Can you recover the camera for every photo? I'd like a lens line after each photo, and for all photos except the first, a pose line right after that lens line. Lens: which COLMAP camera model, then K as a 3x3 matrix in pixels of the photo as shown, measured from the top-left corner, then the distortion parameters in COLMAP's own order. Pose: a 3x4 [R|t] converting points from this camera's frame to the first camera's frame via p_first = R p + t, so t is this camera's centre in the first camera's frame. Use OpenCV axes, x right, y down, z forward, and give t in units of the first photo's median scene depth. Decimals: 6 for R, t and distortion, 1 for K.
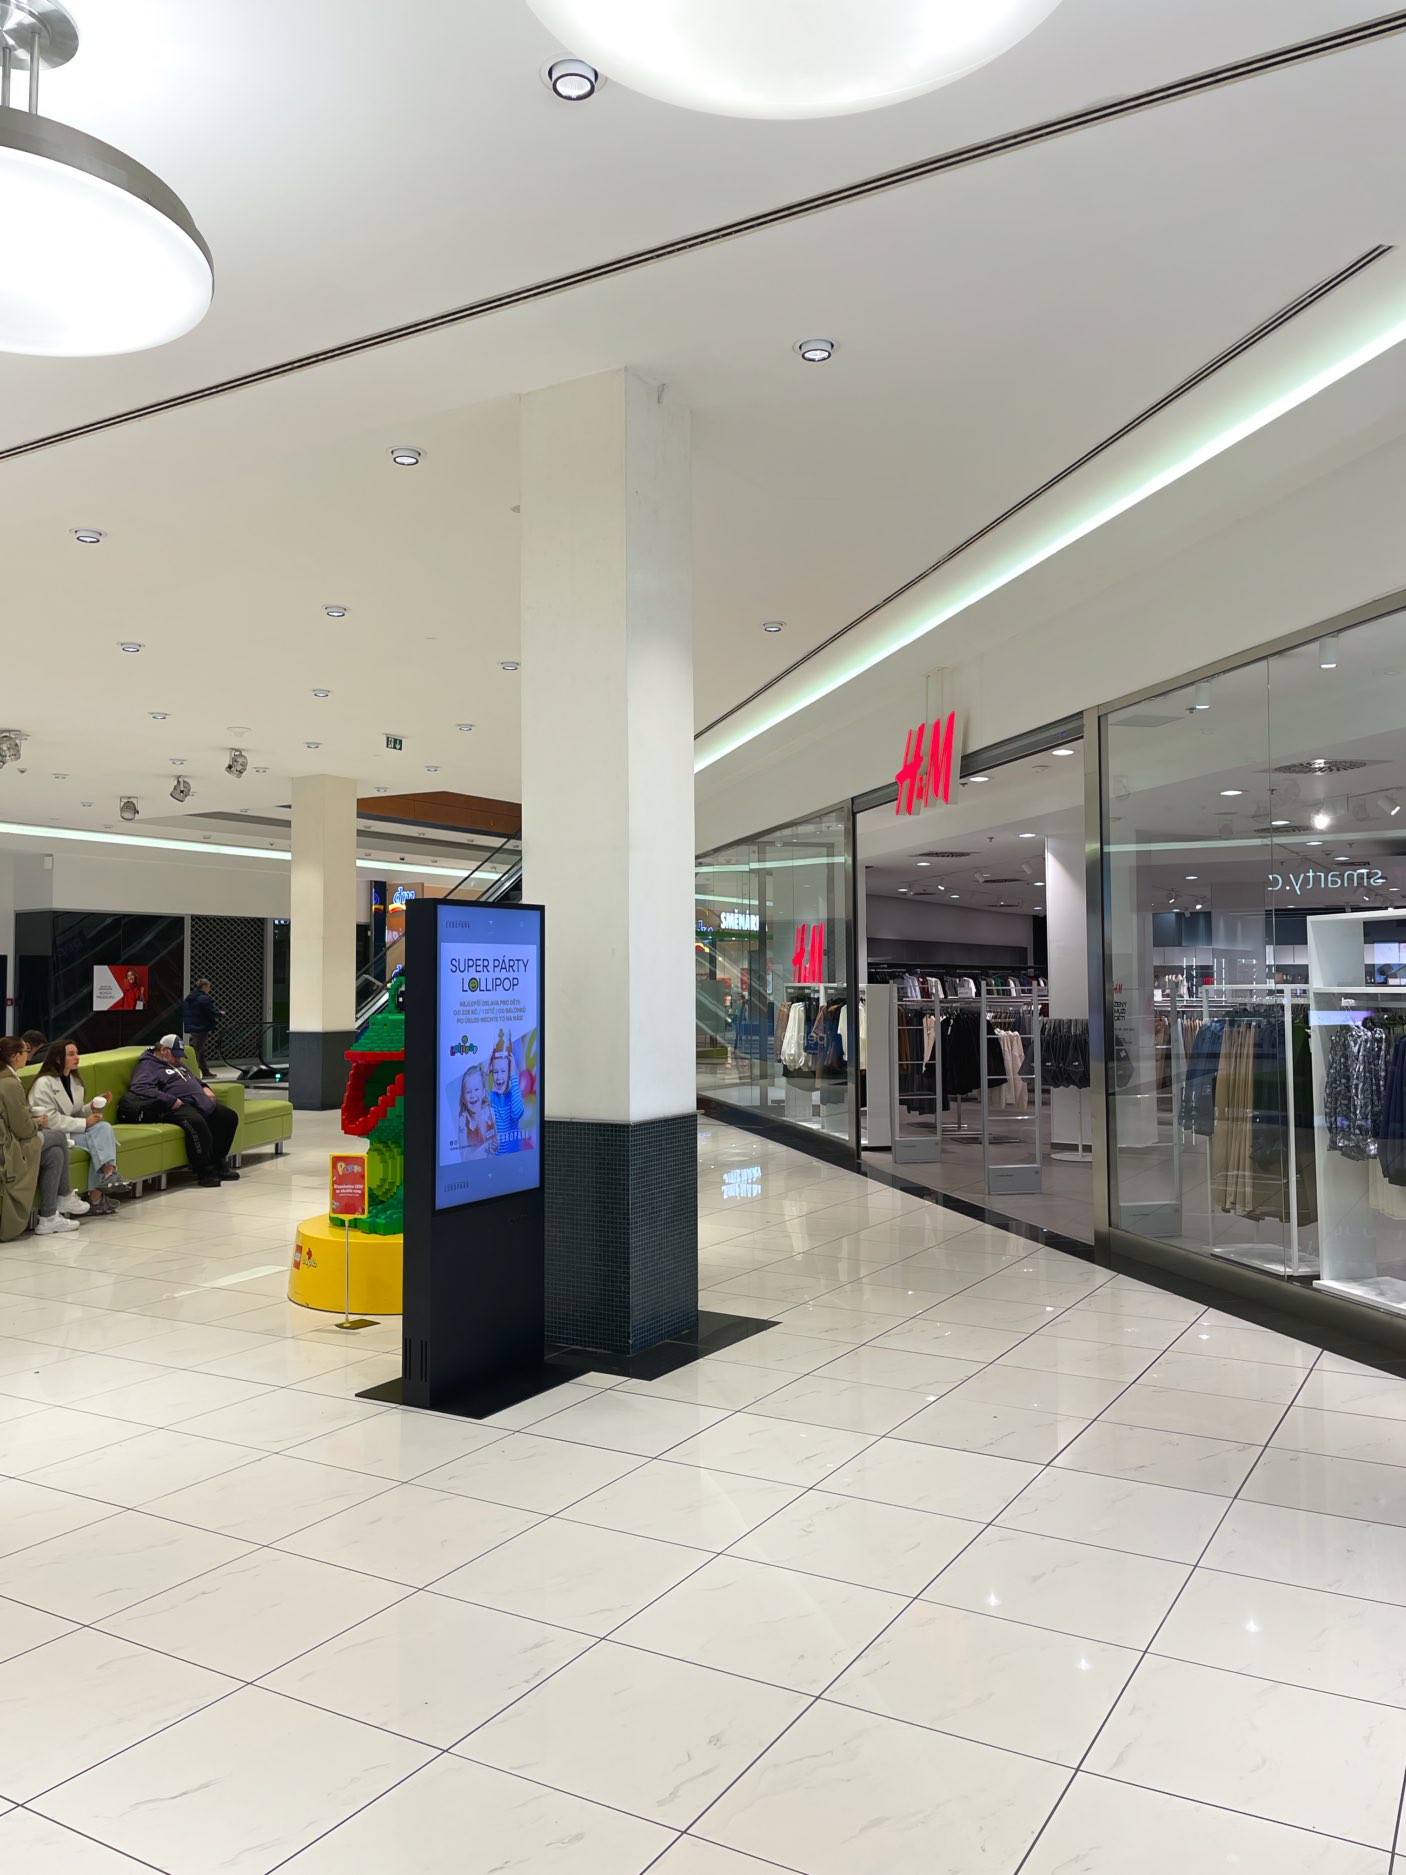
lens RADIAL K [[1407.6, 0, 717.2], [0, 1407.6, 916.5], [0, 0, 1]] dist [0.110010, -0.156301]
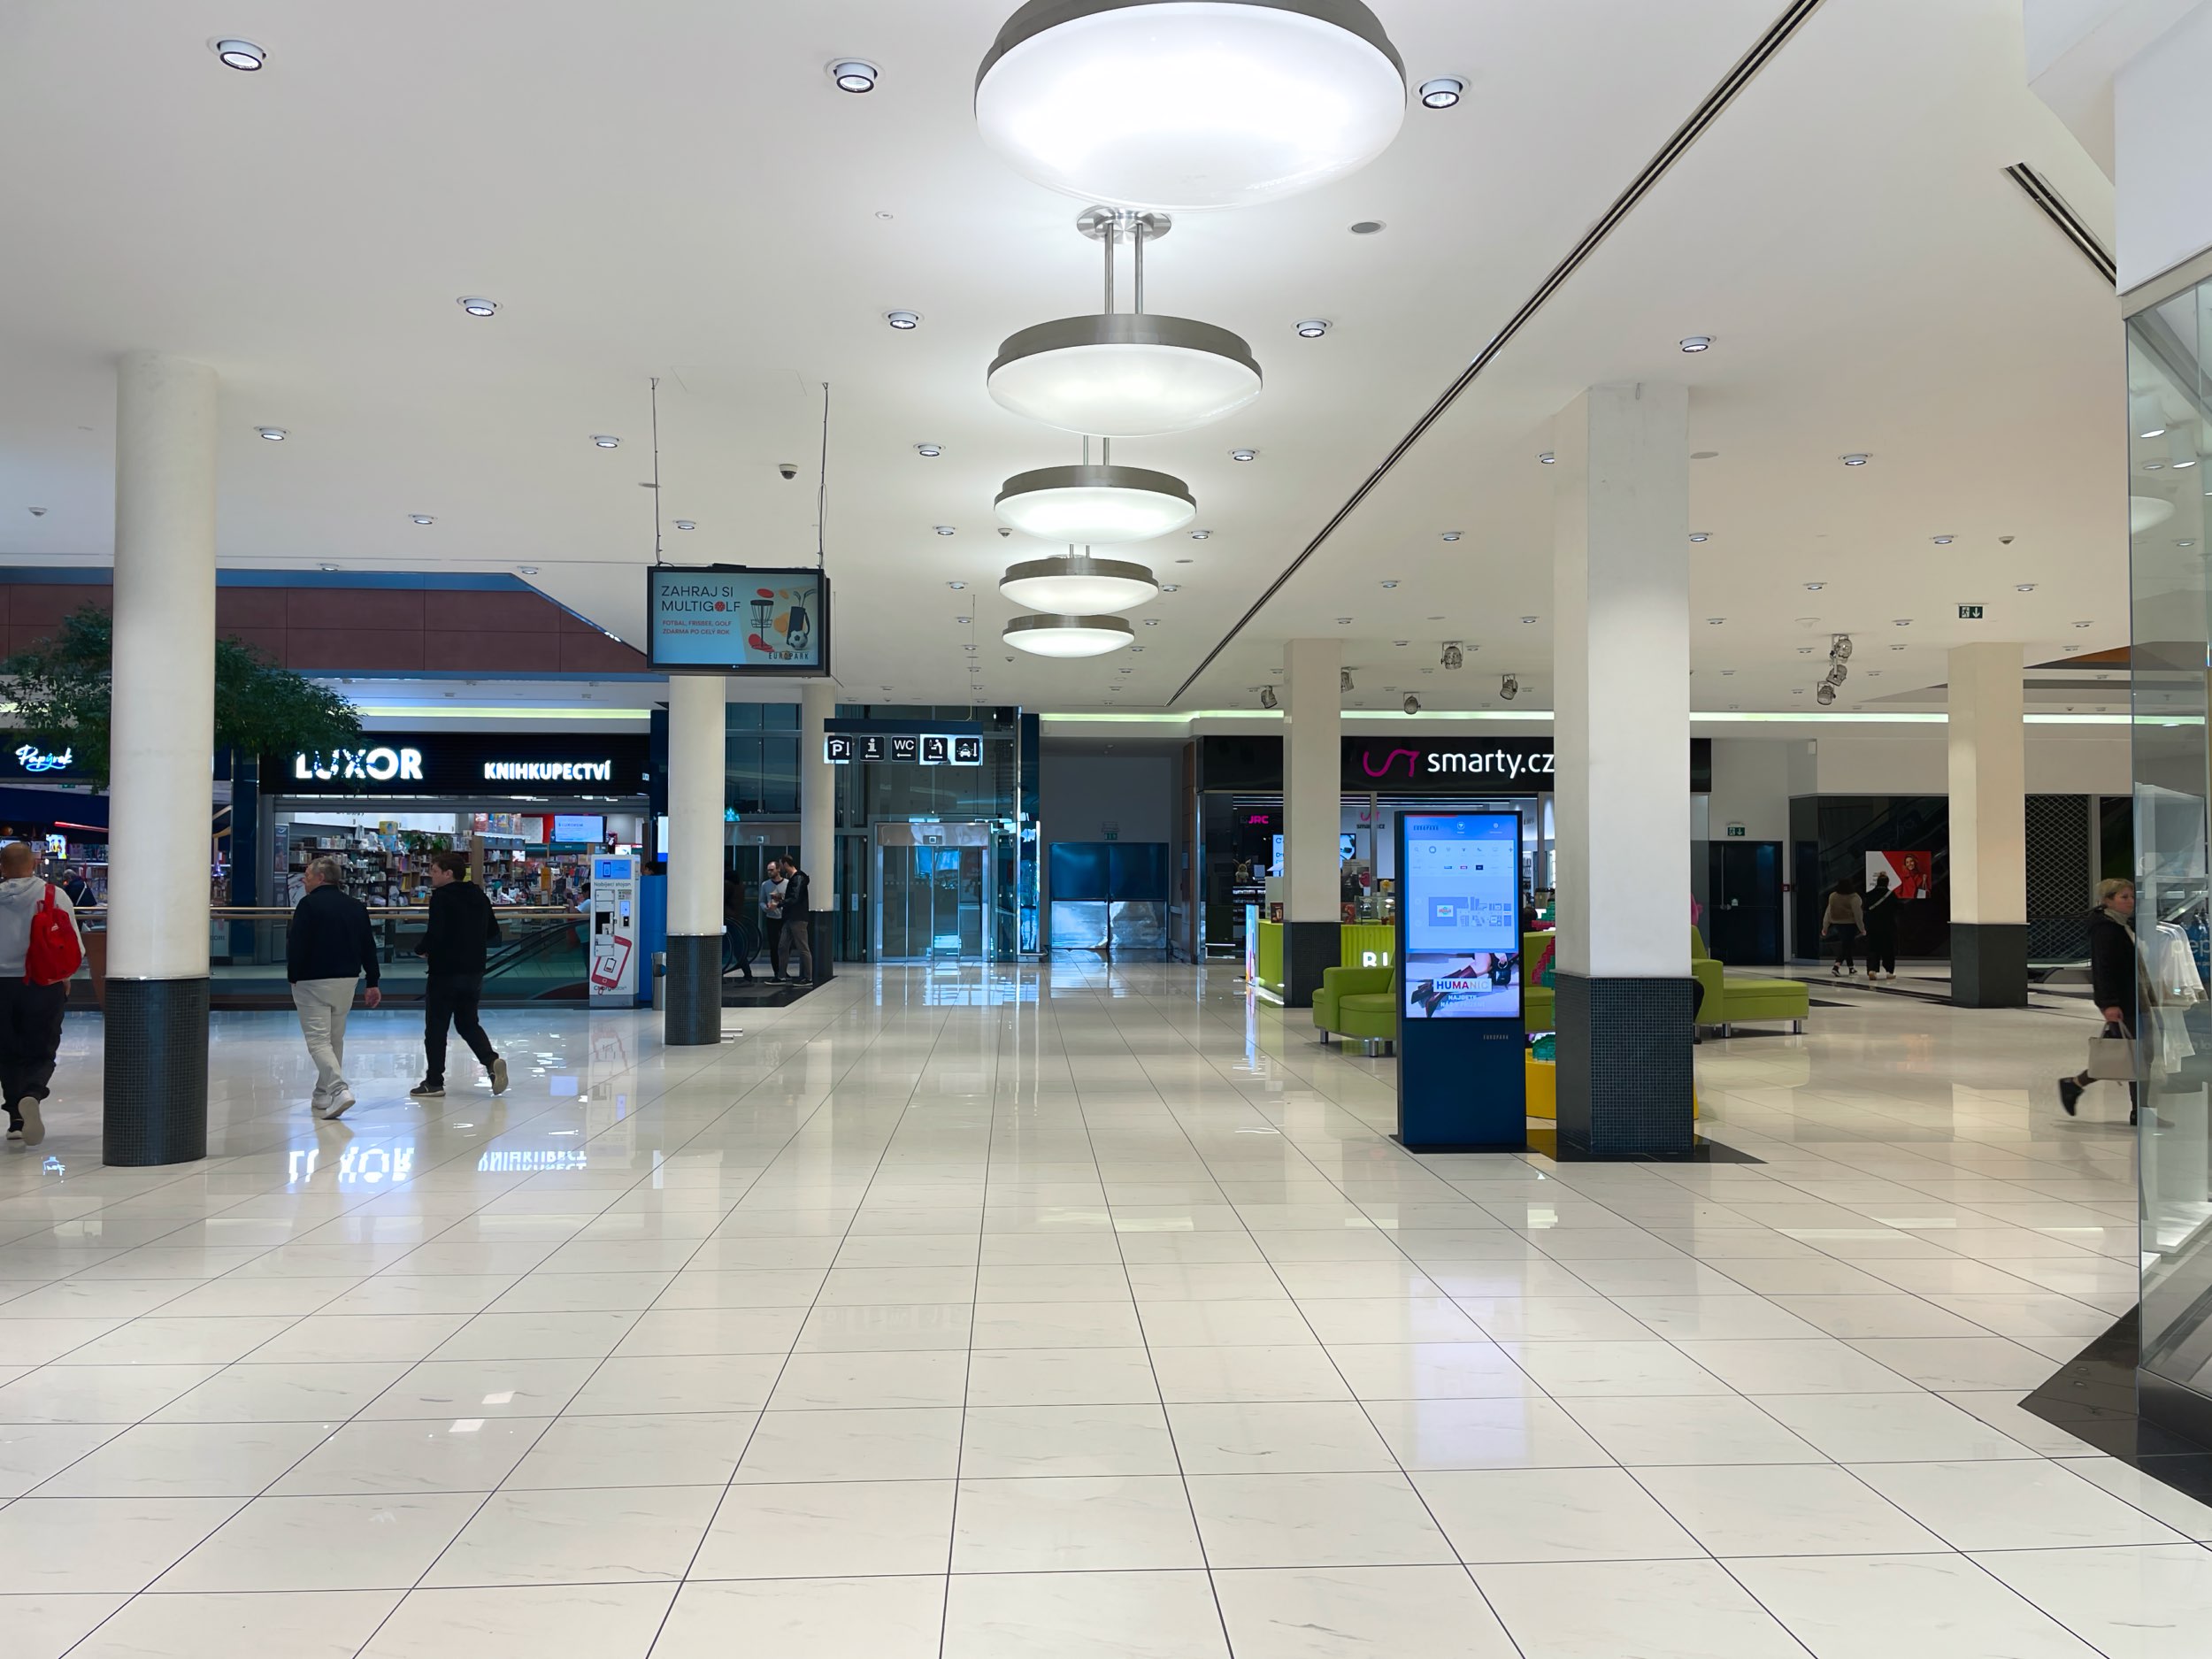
lens RADIAL K [[1660.6, 0, 1119.8], [0, 1660.6, 825.9], [0, 0, 1]] dist [0.110010, -0.156301]
pose [[0.556184, -0.018511, -0.830853, 0.317017], [0.035131, 0.999382, 0.001252, -0.002758], [0.830316, -0.029885, 0.556490, -0.069838]]
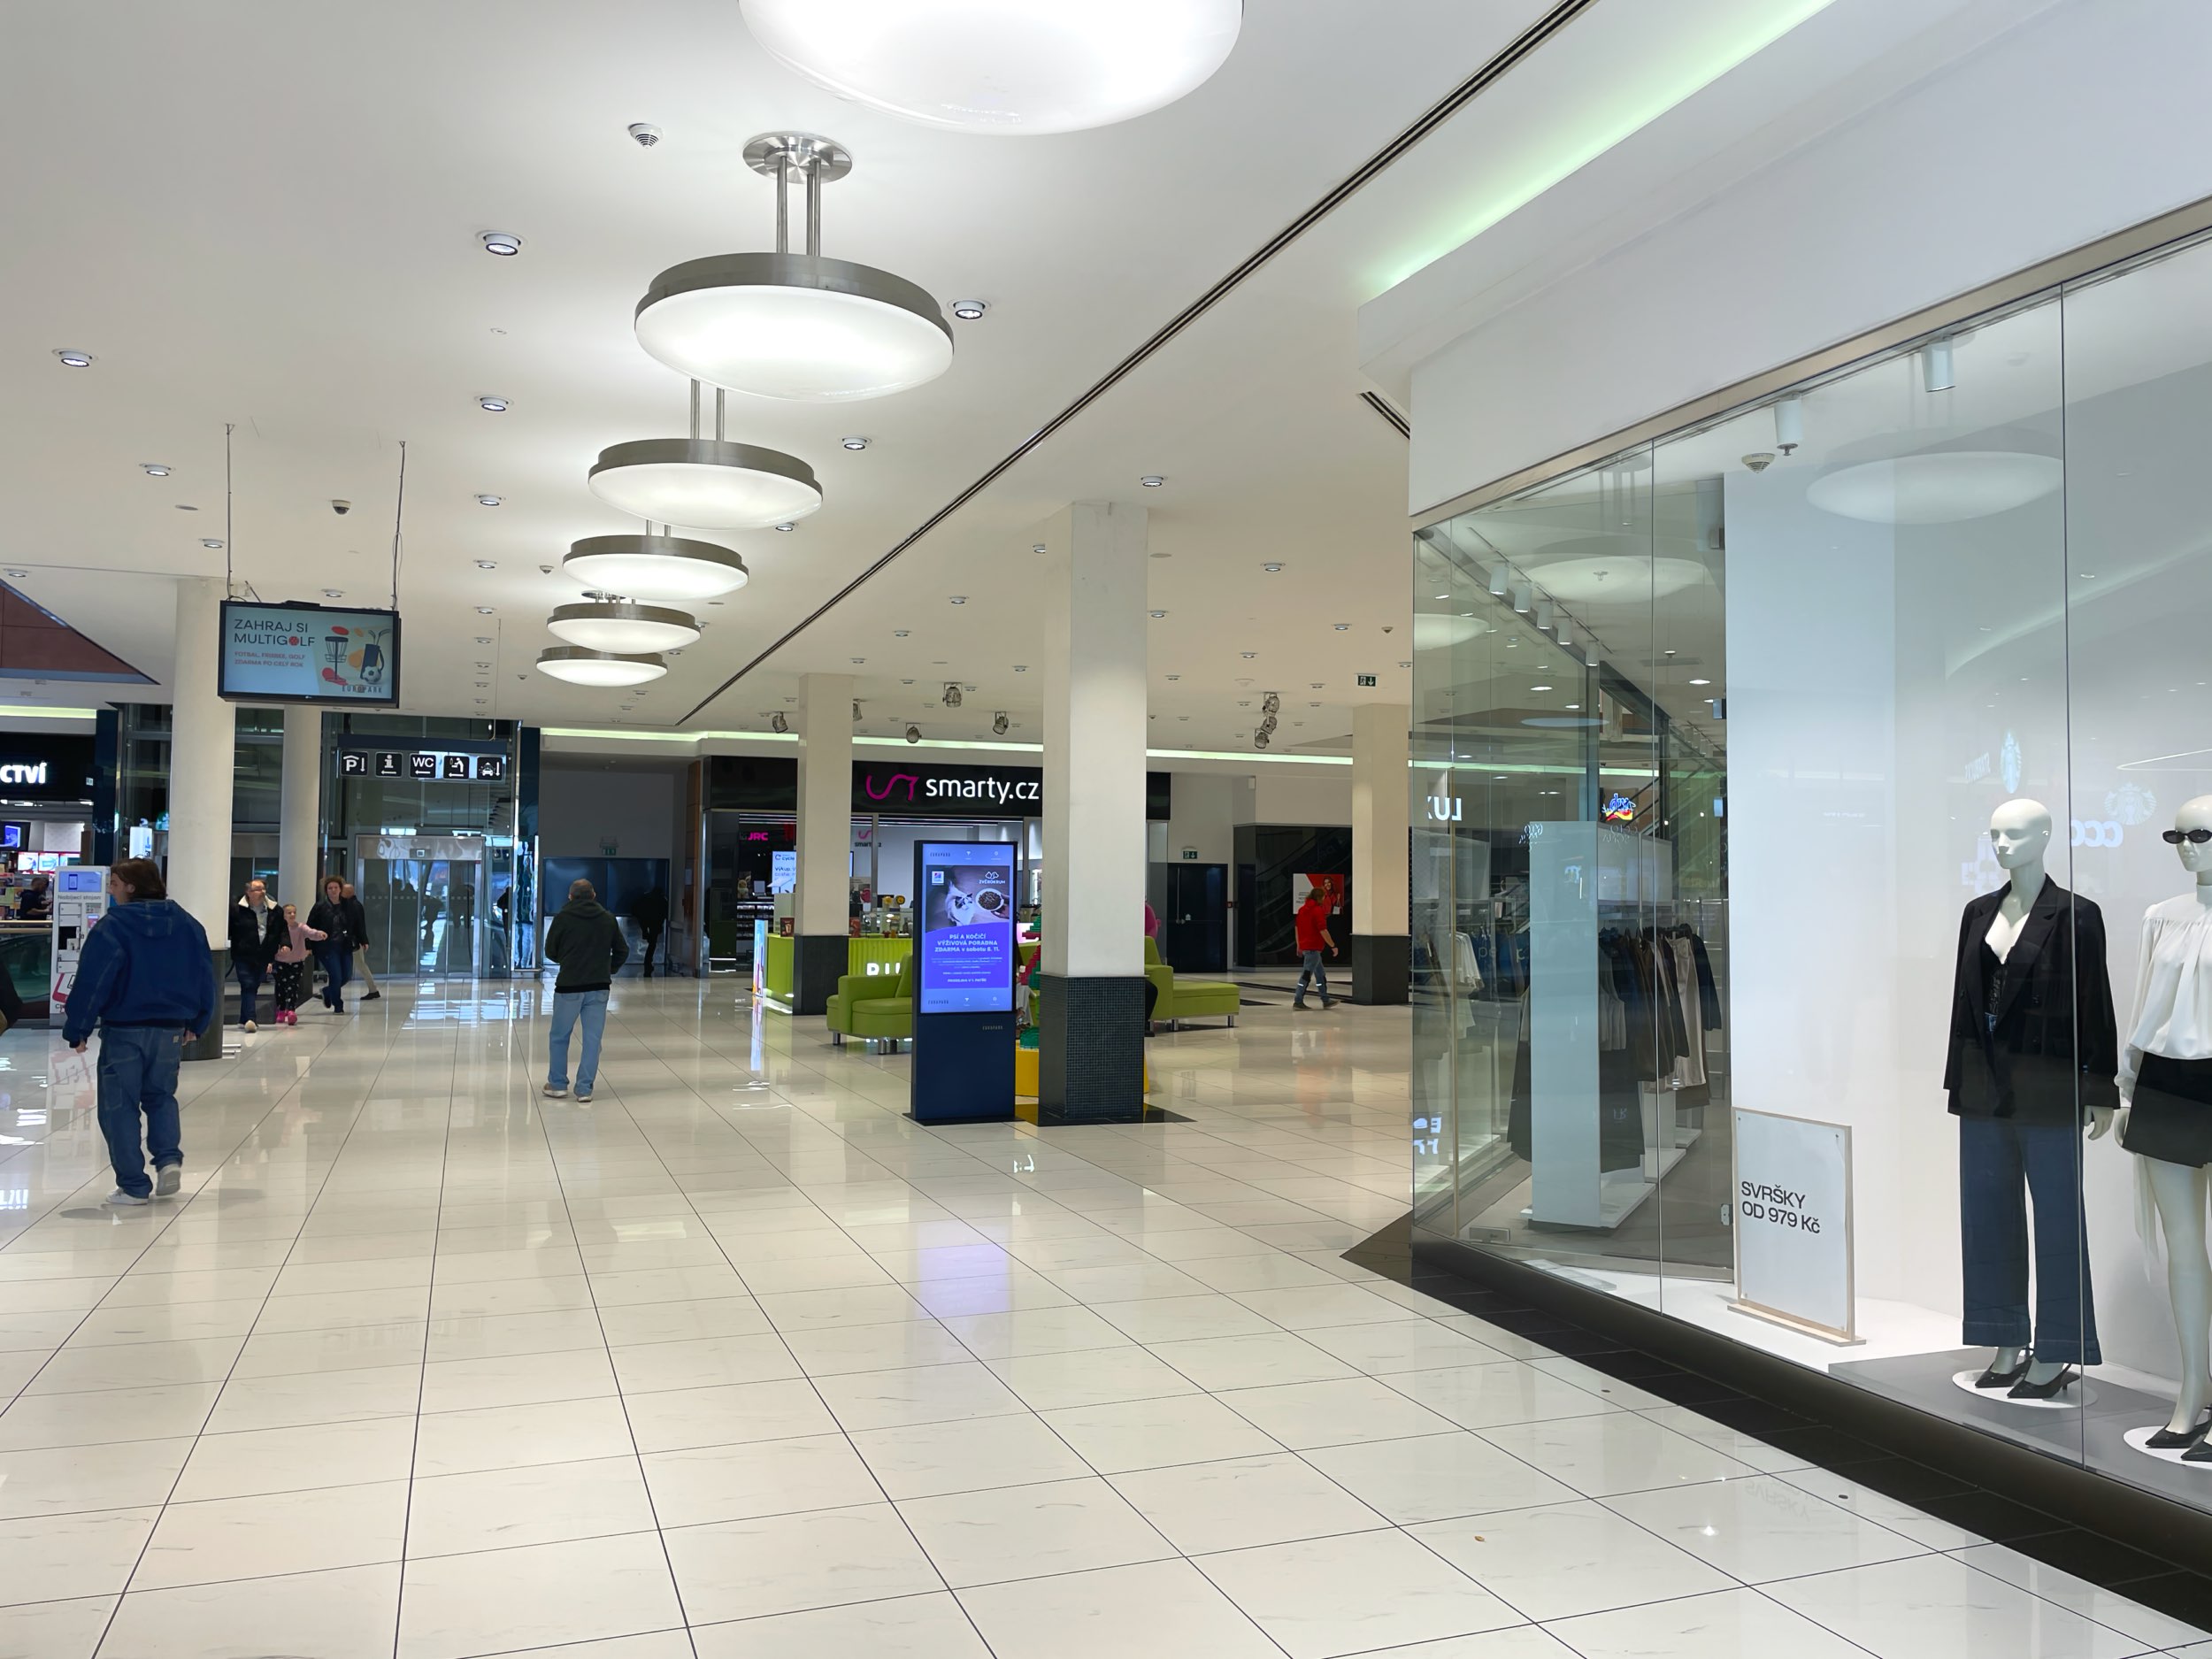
lens RADIAL K [[1660.7, 0, 1103.2], [0, 1660.7, 822.8], [0, 0, 1]] dist [0.108322, -0.150931]
pose [[0.774167, -0.014839, -0.632807, 0.378850], [0.017548, 0.999844, -0.001978, -0.007721], [0.632738, -0.009573, 0.774307, -0.143572]]
